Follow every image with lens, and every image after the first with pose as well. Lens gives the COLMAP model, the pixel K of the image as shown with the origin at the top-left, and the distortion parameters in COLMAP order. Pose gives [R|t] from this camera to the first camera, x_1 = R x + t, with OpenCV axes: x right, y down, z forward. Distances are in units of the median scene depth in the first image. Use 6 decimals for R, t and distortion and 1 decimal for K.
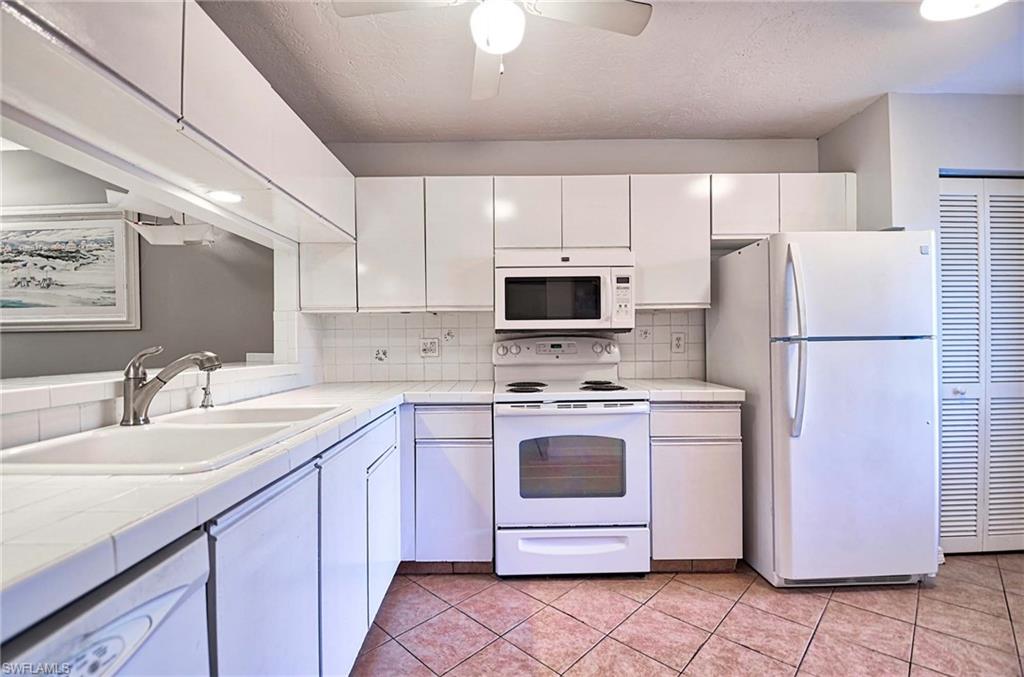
lens RADIAL K [[450.8, 0, 512.7], [0, 450.8, 340.8], [0, 0, 1]] dist [-0.000290, -0.001539]
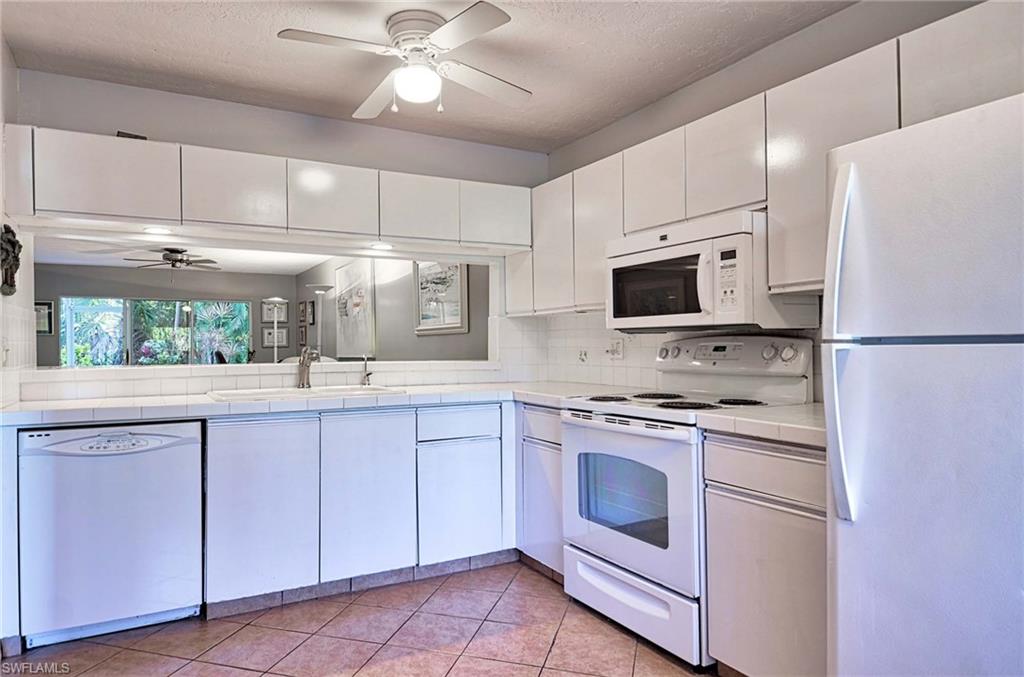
lens RADIAL K [[617.2, 0, 512.6], [0, 617.2, 338.8], [0, 0, 1]] dist [0.007360, 0.000799]
pose [[0.498513, -0.001994, -0.866880, 0.920339], [0.003811, 0.999993, -0.000108, -0.006617], [0.866874, -0.003250, 0.498517, 0.238271]]
